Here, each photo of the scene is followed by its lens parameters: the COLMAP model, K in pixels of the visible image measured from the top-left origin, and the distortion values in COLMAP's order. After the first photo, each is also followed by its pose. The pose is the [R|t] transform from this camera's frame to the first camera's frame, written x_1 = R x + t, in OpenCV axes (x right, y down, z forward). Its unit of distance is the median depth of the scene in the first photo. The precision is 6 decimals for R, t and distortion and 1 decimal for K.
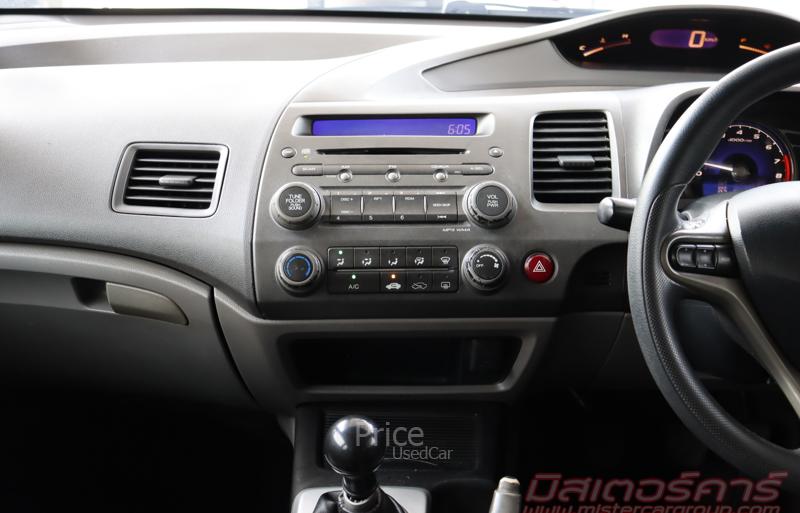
lens RADIAL K [[917.5, 0, 400.1], [0, 917.5, 258.6], [0, 0, 1]] dist [-0.045705, 0.000000]
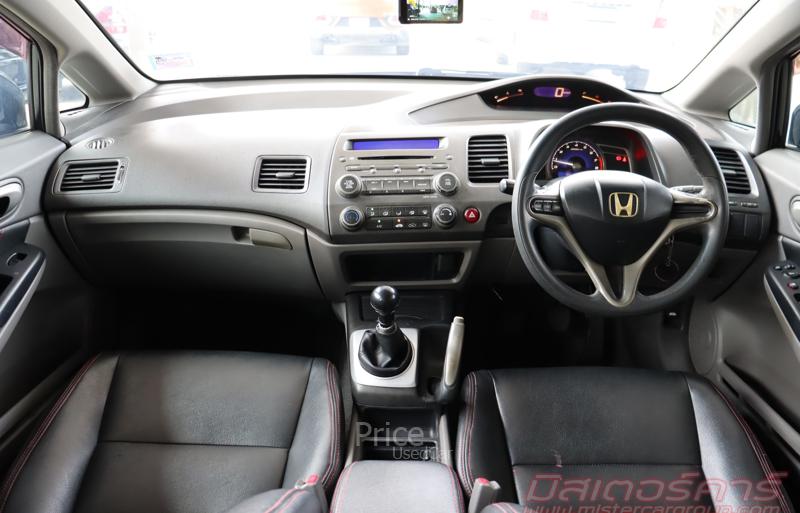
lens RADIAL K [[682.8, 0, 407.2], [0, 682.8, 261.2], [0, 0, 1]] dist [-0.165333, 0.121705]
pose [[0.998975, -0.021574, 0.039785, -0.048071], [0.019886, 0.998905, 0.042340, 0.042679], [-0.040655, -0.041506, 0.998311, -0.459637]]
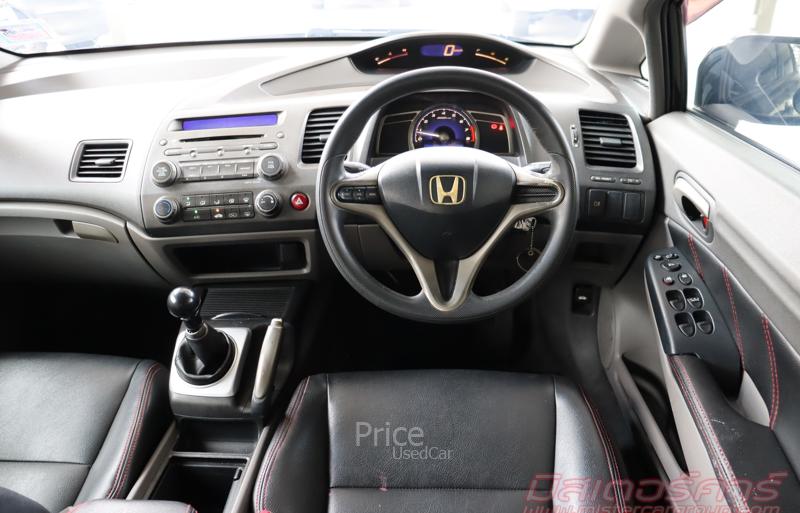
lens RADIAL K [[682.8, 0, 403.2], [0, 682.8, 260.2], [0, 0, 1]] dist [-0.165333, 0.121705]
pose [[0.999115, -0.040709, -0.010545, 0.345304], [0.041614, 0.993225, 0.108500, -0.011170], [0.006057, -0.108843, 0.994041, -0.293885]]
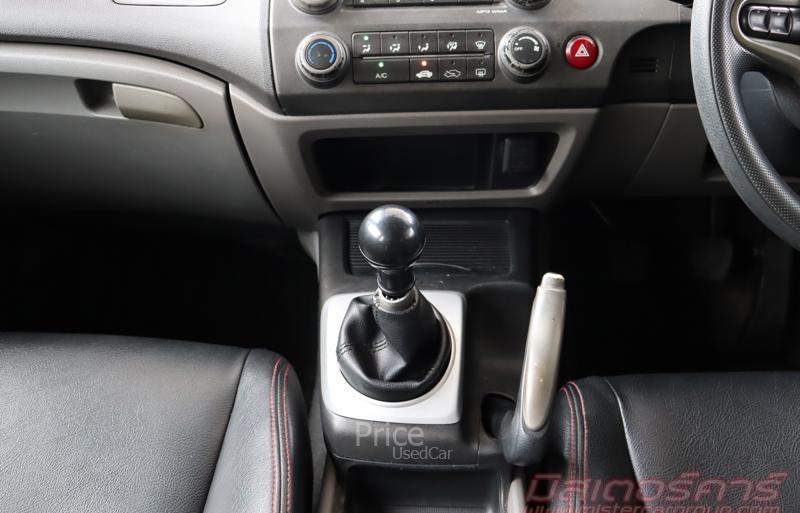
lens RADIAL K [[877.3, 0, 398.7], [0, 877.3, 256.7], [0, 0, 1]] dist [-0.063399, 0.000000]
pose [[0.999791, -0.020410, -0.001322, -0.034019], [0.020361, 0.987105, 0.158771, 0.067398], [-0.001936, -0.158765, 0.987315, 0.099422]]
